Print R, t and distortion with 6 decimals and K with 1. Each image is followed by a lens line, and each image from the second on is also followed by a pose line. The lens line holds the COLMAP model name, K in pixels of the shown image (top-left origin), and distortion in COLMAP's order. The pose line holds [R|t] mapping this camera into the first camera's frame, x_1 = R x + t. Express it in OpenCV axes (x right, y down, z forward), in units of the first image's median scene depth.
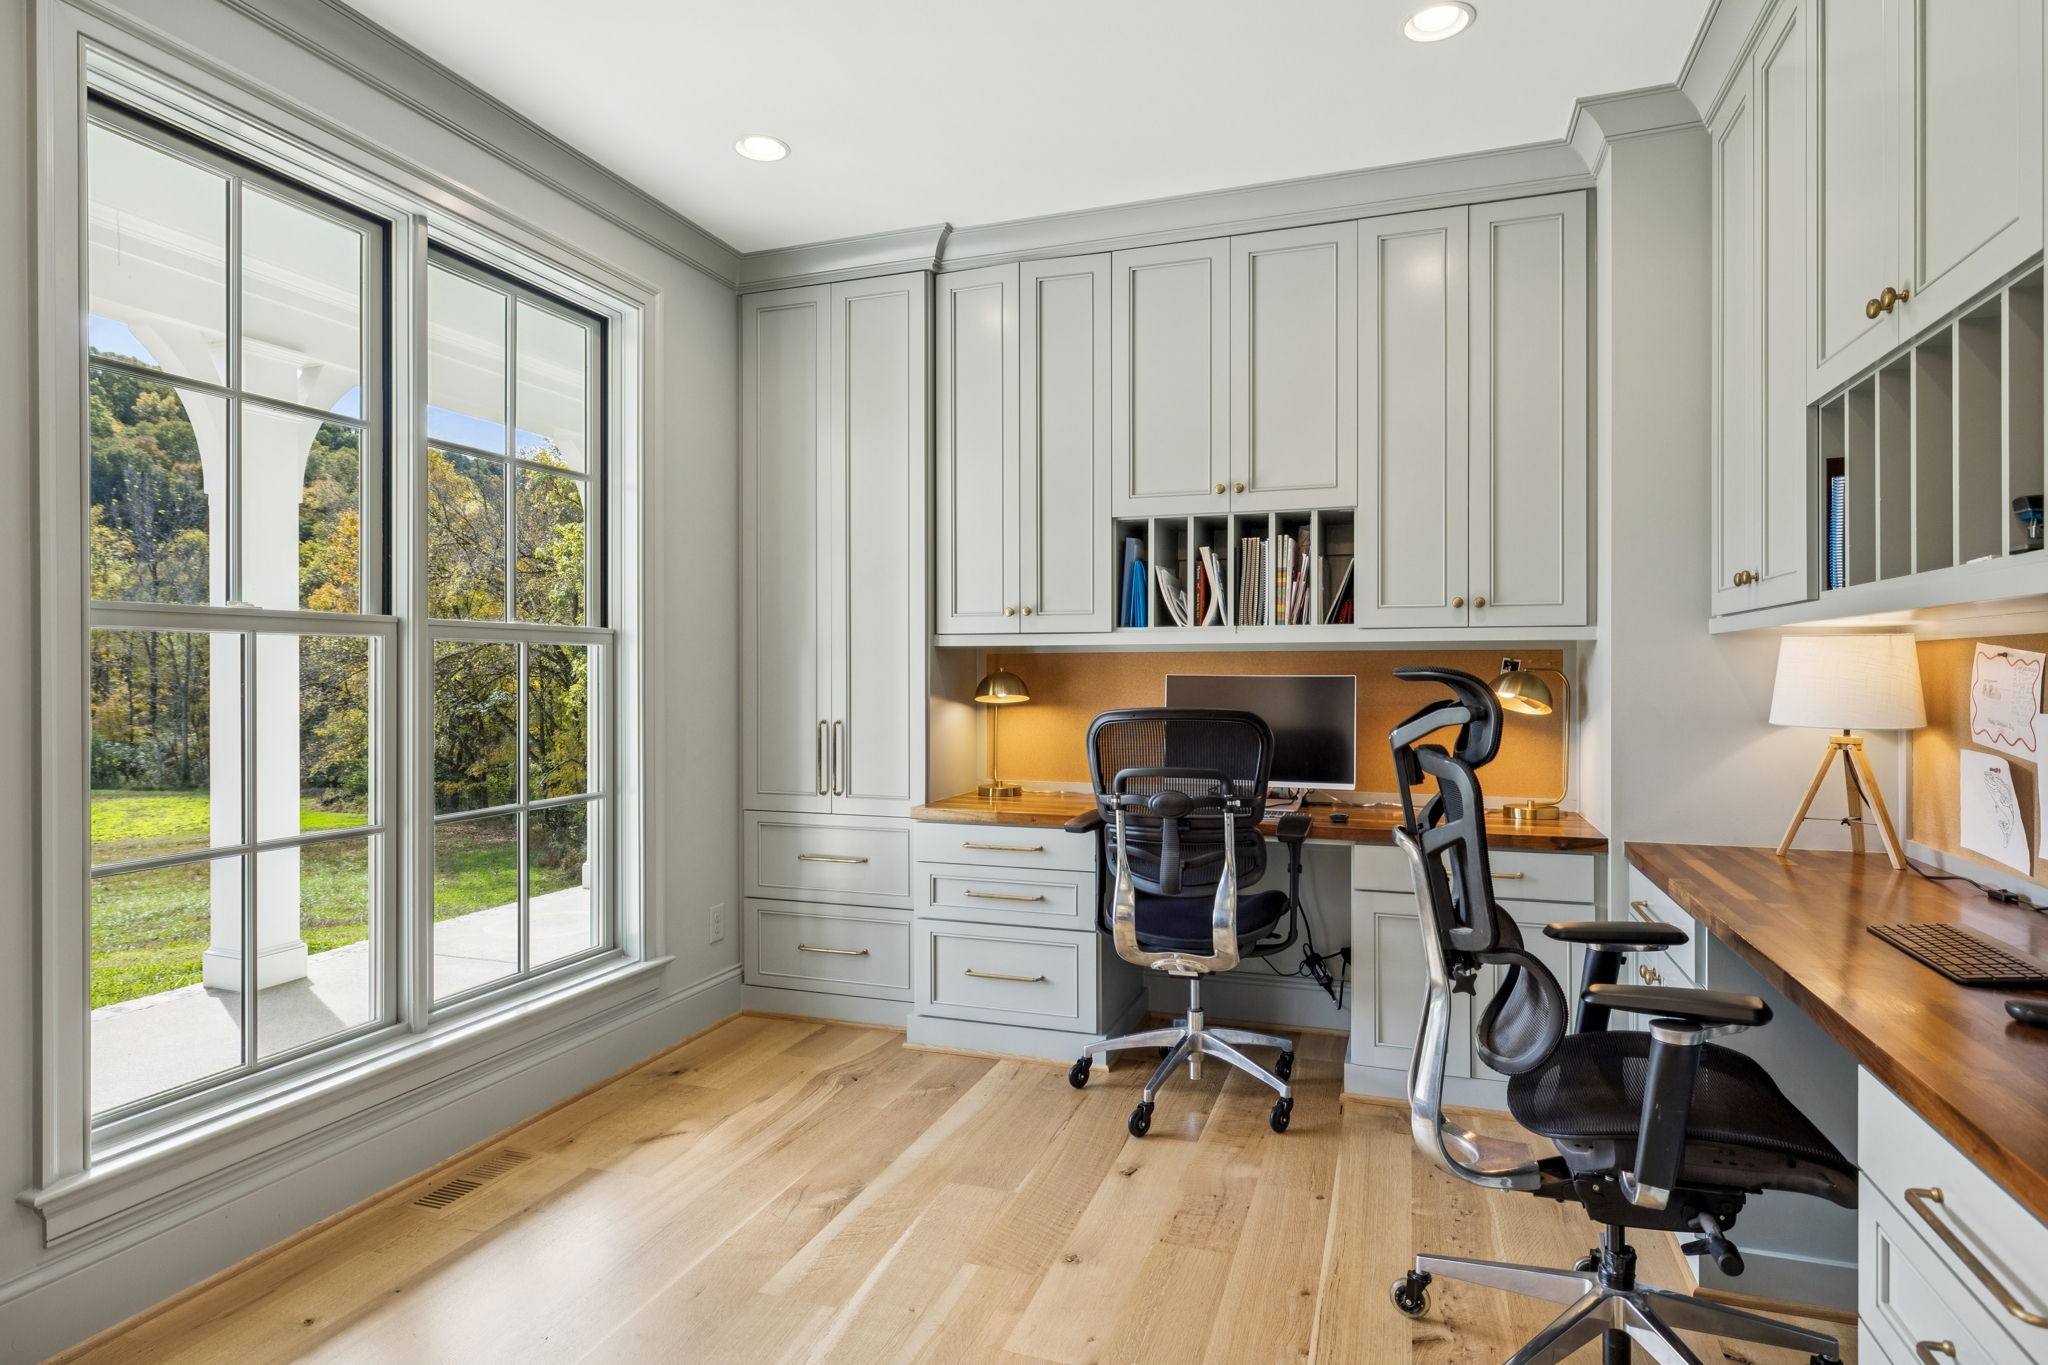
lens RADIAL K [[1121.6, 0, 978.9], [0, 1121.6, 669.9], [0, 0, 1]] dist [-0.002994, 0.000691]
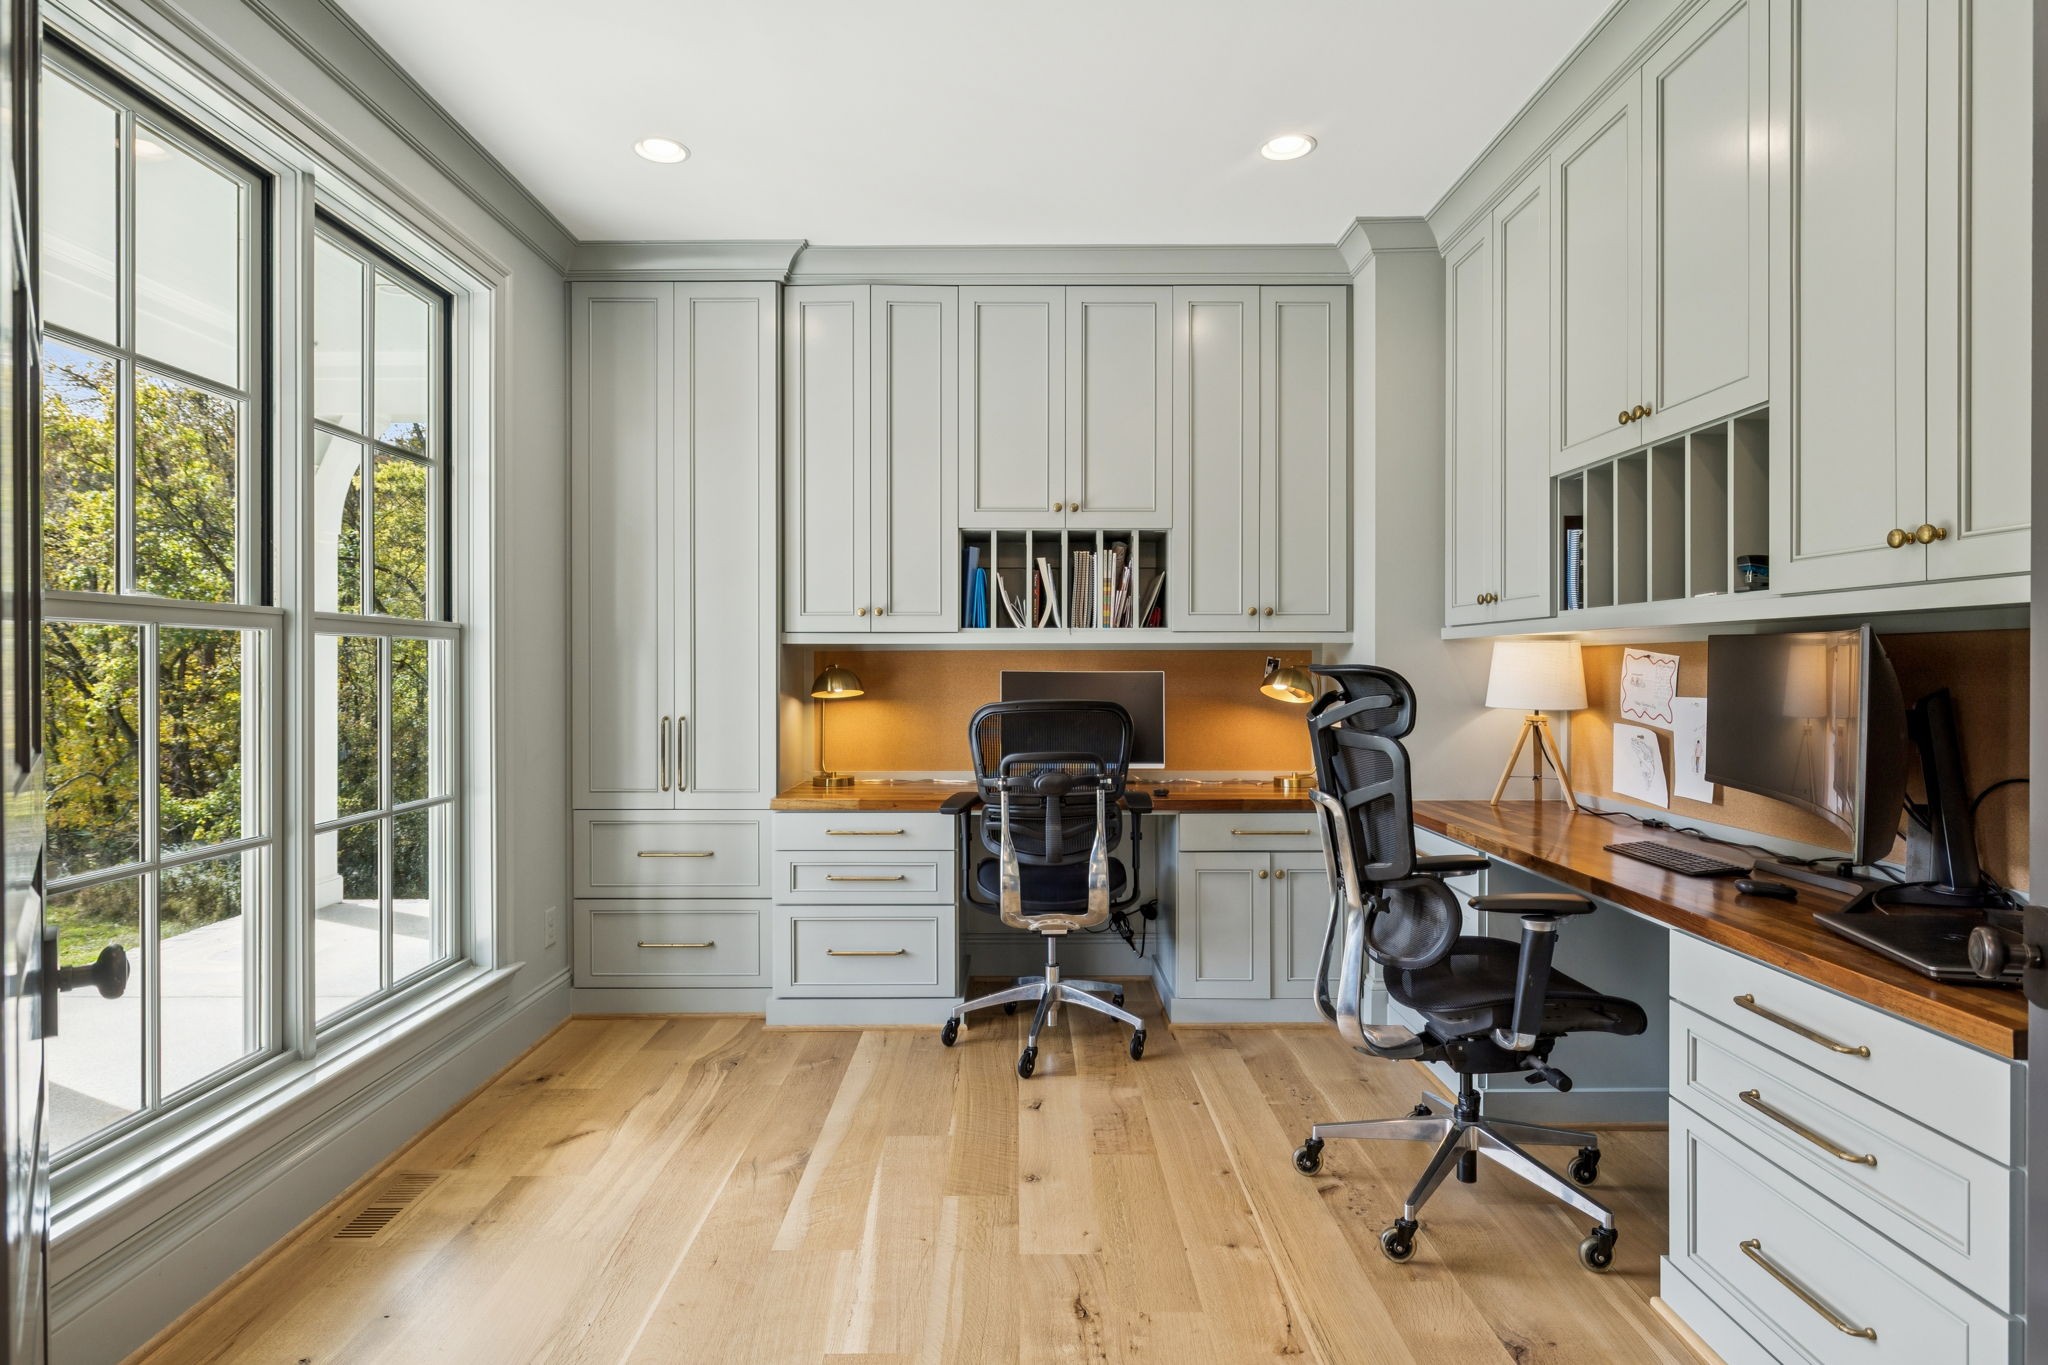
lens RADIAL K [[1121.6, 0, 978.4], [0, 1121.6, 668.2], [0, 0, 1]] dist [-0.002994, 0.000691]
pose [[0.942614, 0.000146, 0.333884, -0.280219], [-0.000649, 0.999999, 0.001397, -0.000027], [-0.333884, -0.001533, 0.942613, -0.052462]]
